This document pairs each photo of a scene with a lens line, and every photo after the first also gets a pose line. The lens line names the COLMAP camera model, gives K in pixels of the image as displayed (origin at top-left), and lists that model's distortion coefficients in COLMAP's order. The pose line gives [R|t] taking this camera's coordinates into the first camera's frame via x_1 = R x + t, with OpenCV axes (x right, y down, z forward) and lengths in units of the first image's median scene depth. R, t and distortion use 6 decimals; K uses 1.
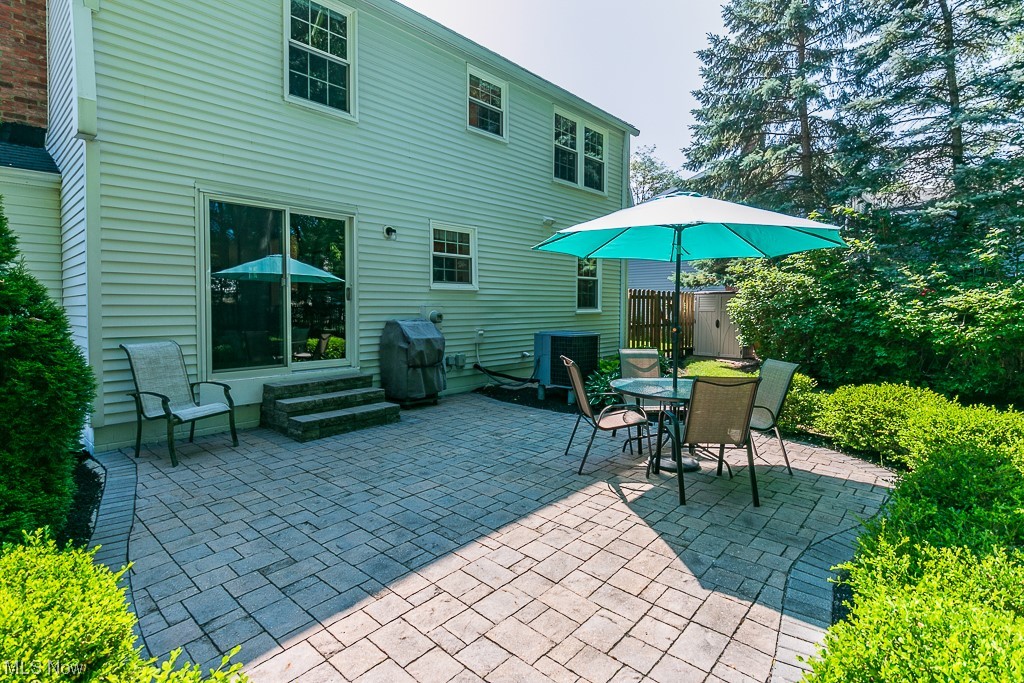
lens RADIAL K [[504.3, 0, 513.4], [0, 504.3, 320.4], [0, 0, 1]] dist [-0.000610, -0.000199]
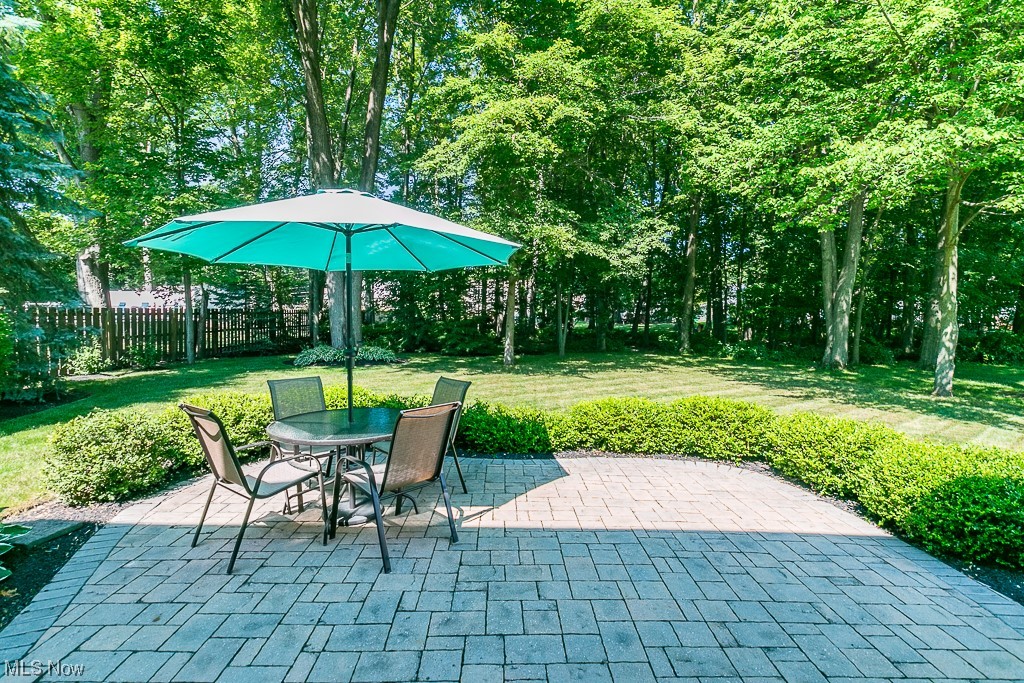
lens RADIAL K [[469.5, 0, 512.0], [0, 469.5, 341.5], [0, 0, 1]] dist [-0.001067, -0.000391]
pose [[-0.664422, -0.067606, 0.744293, -0.745223], [0.007151, 0.995279, 0.096787, -0.130552], [-0.747323, 0.069630, -0.660802, 2.275763]]
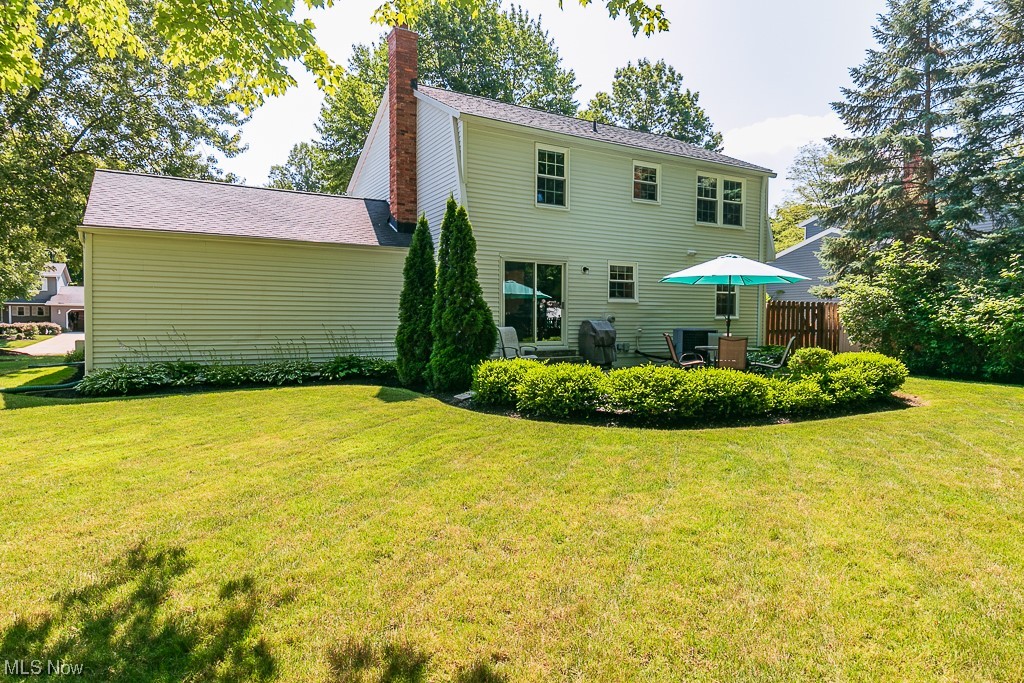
lens RADIAL K [[596.3, 0, 512.0], [0, 596.3, 341.5], [0, 0, 1]] dist [0.029869, -0.000337]
pose [[0.950689, 0.011351, -0.309938, 0.133525], [-0.010301, 0.999934, 0.005023, 0.055536], [0.309974, -0.001583, 0.950744, -0.885635]]
